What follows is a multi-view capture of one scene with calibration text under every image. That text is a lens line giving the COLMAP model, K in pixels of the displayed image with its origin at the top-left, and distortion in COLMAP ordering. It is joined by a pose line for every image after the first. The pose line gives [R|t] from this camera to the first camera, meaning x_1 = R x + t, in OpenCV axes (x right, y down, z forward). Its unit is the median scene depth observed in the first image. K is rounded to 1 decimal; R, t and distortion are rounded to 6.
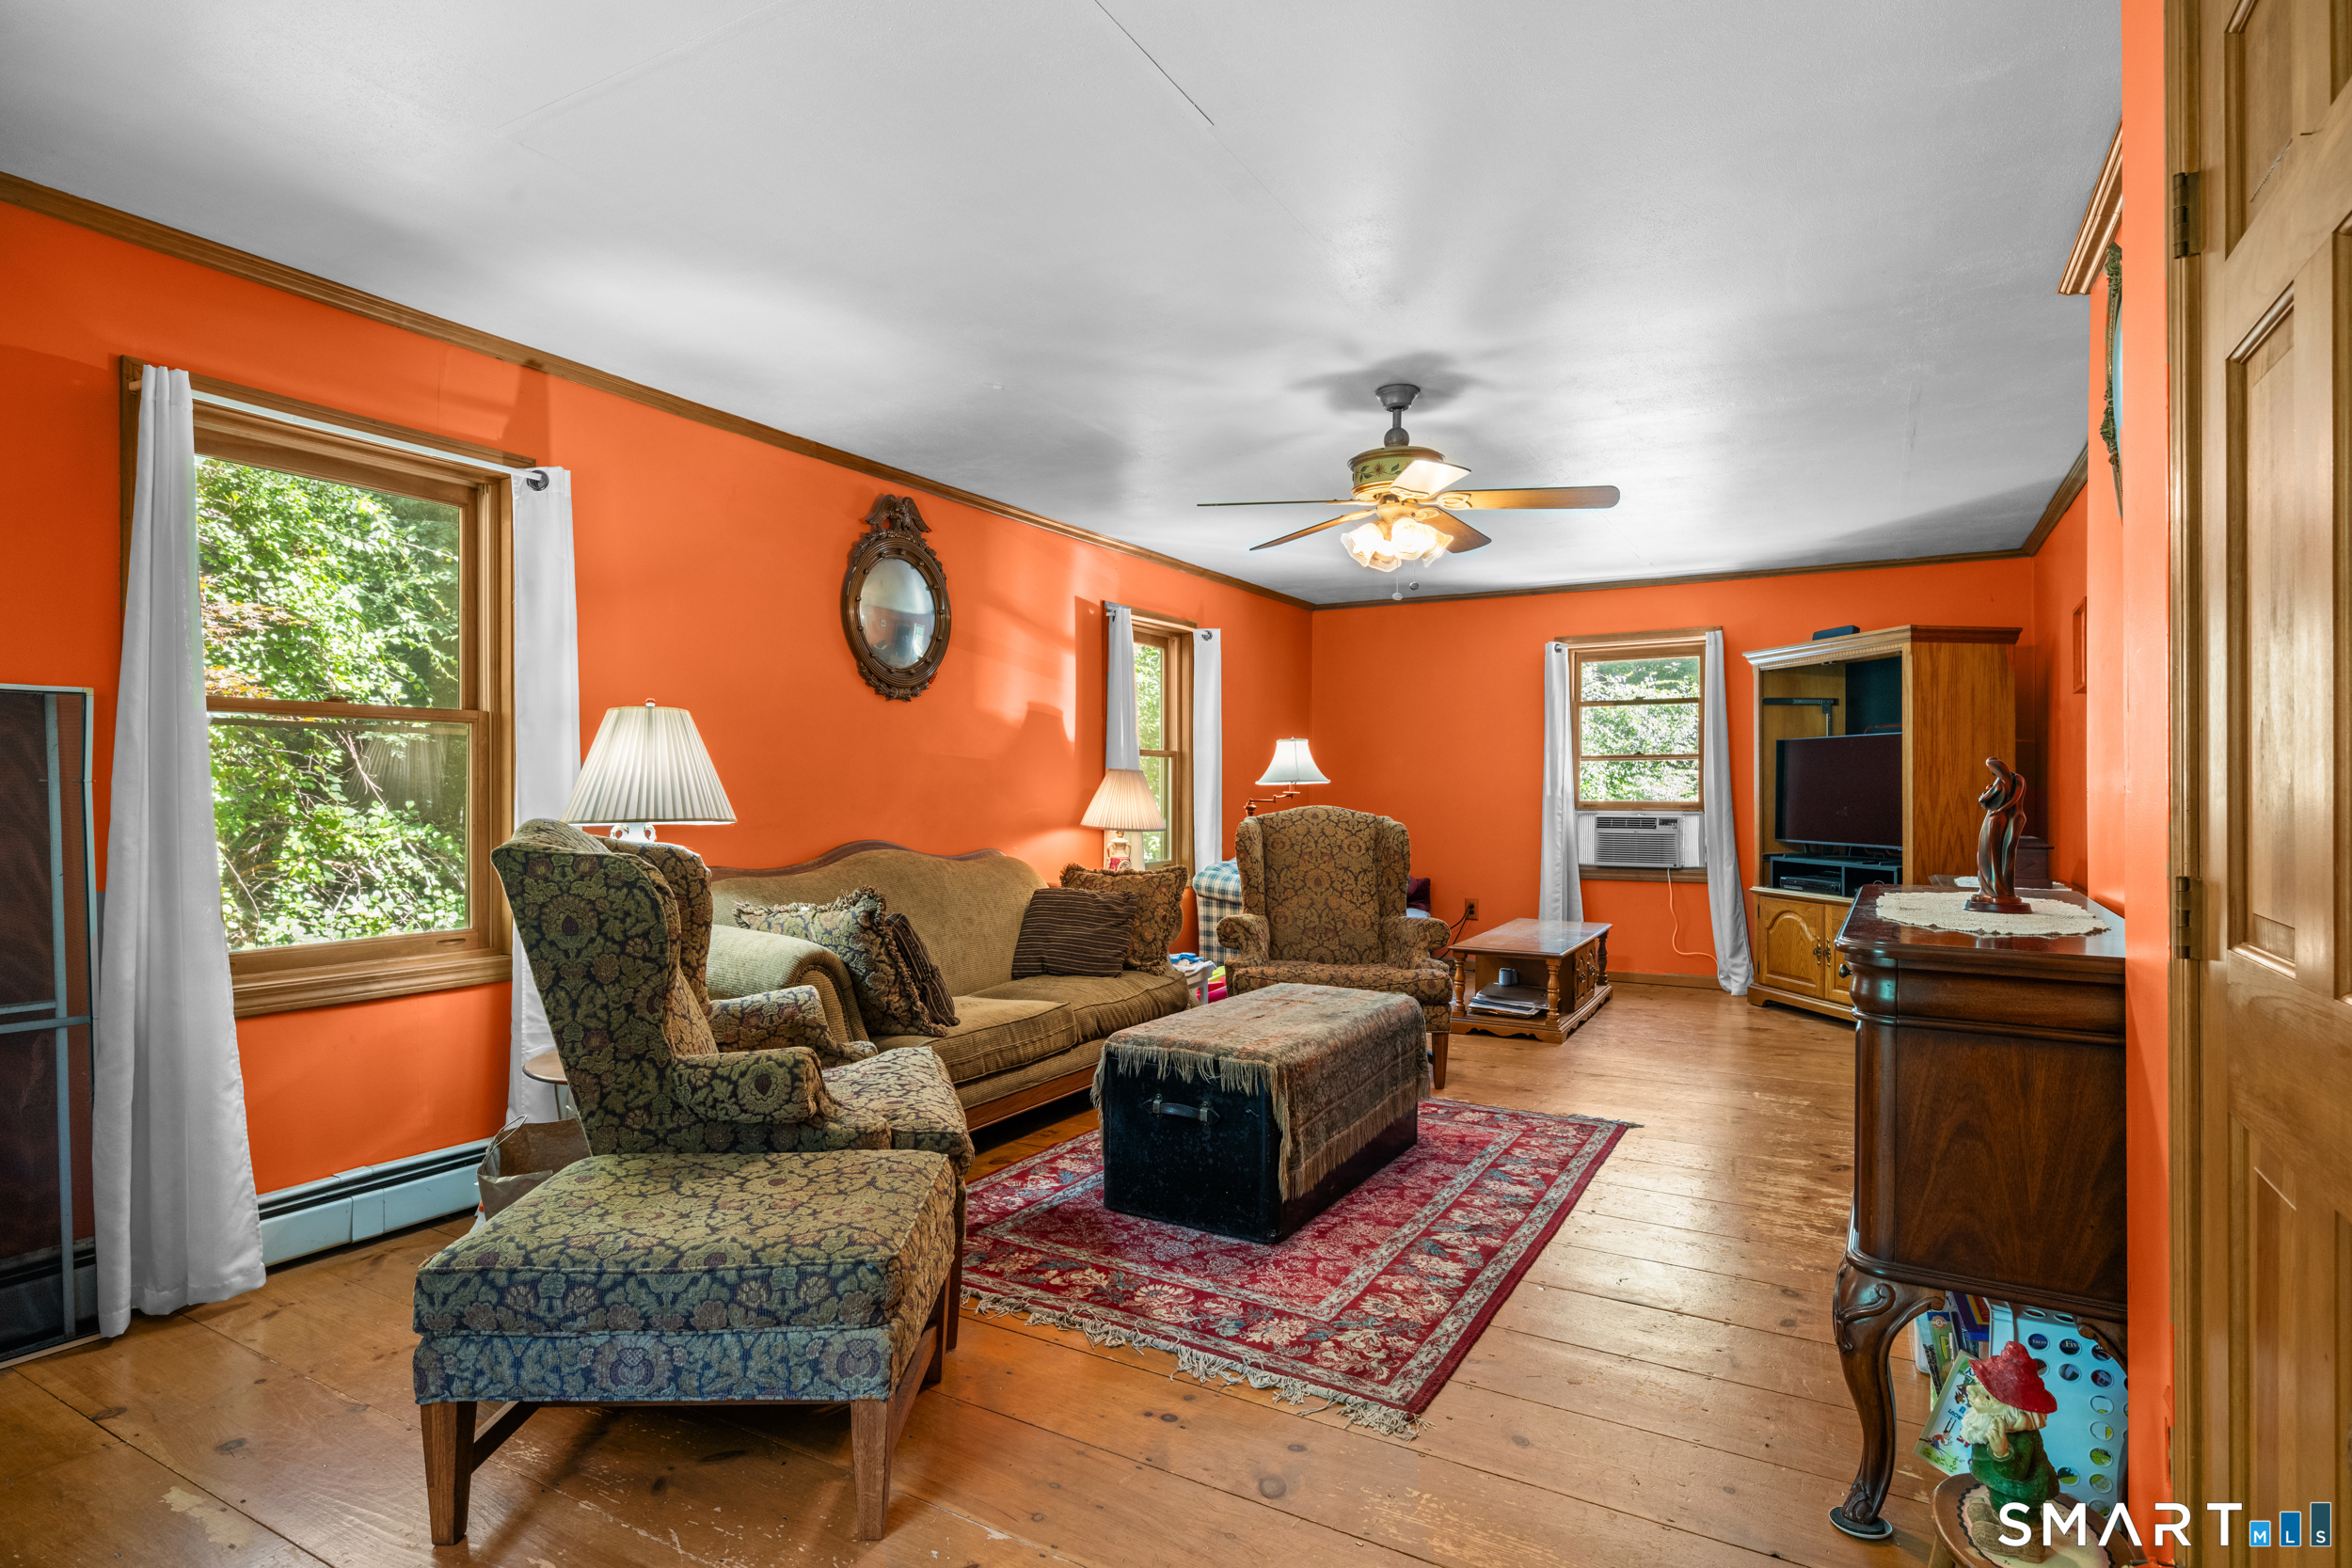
lens RADIAL K [[1213.2, 0, 1174.2], [0, 1213.2, 784.6], [0, 0, 1]] dist [0.000417, 0.000021]
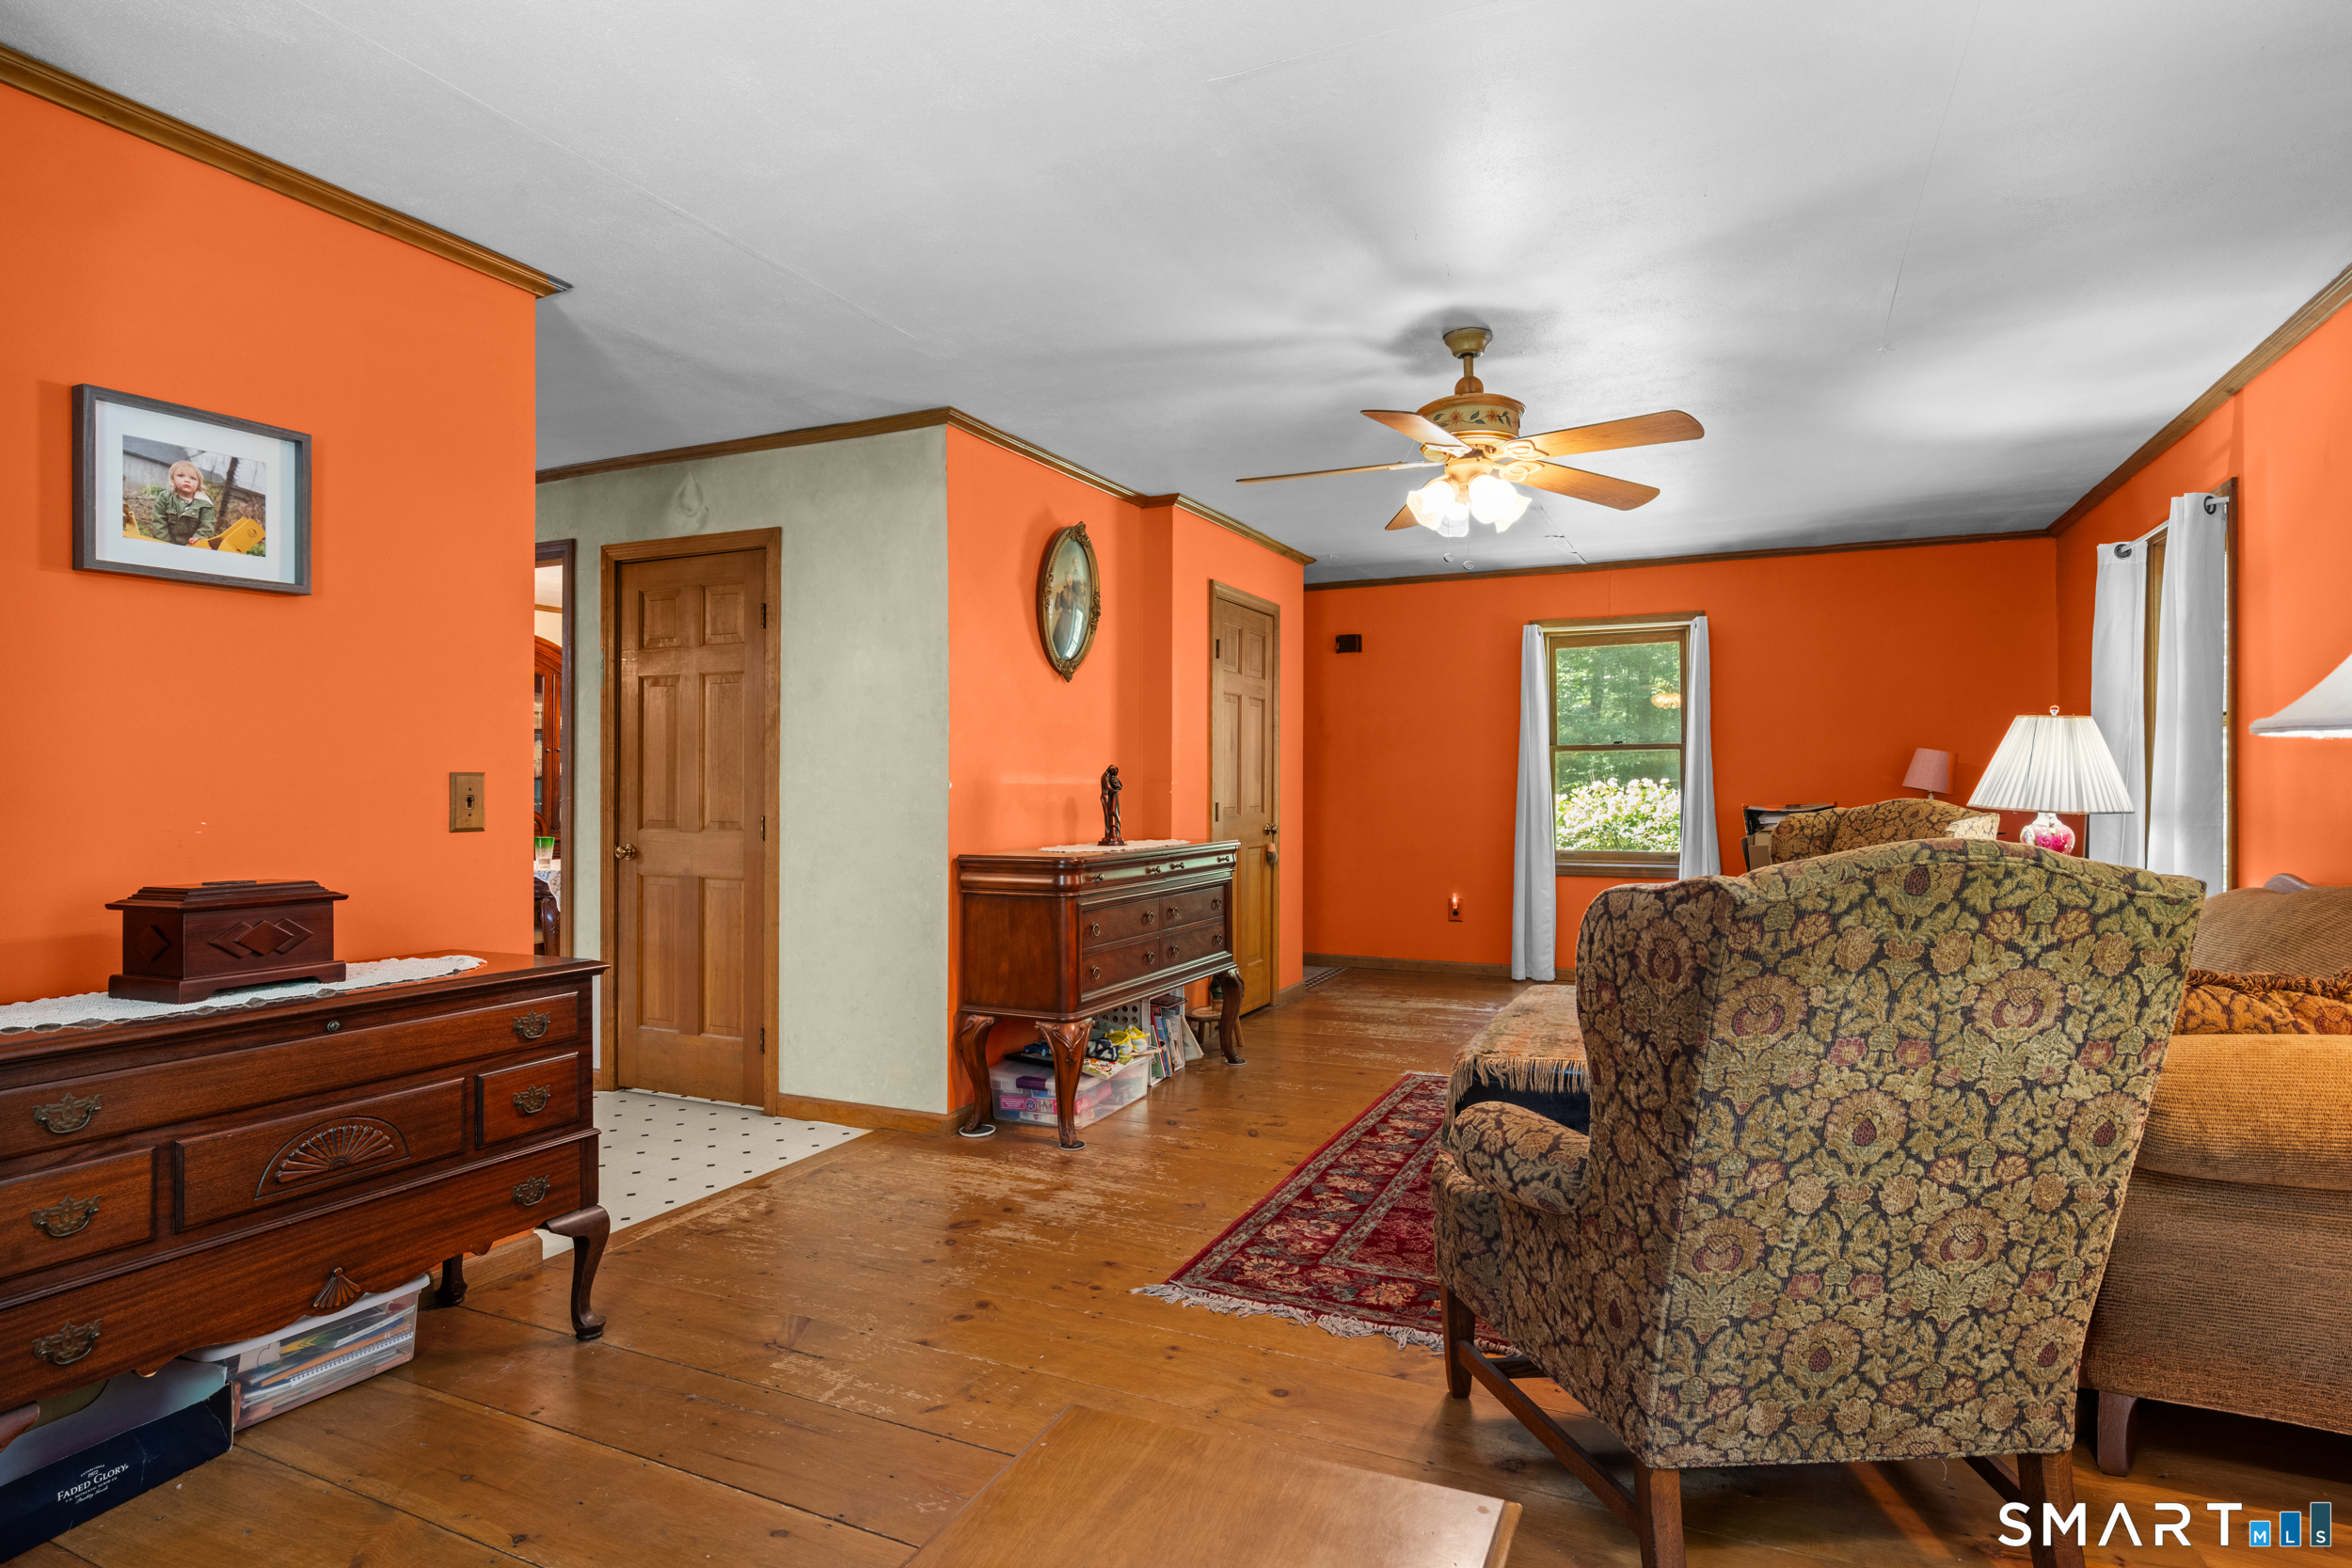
lens RADIAL K [[1213.2, 0, 1178.3], [0, 1213.2, 785.0], [0, 0, 1]] dist [0.000417, 0.000021]
pose [[-0.996687, 0.001259, -0.081317, 0.475206], [0.001049, 0.999996, 0.002626, 0.000598], [0.081320, 0.002532, -0.996685, 1.896215]]
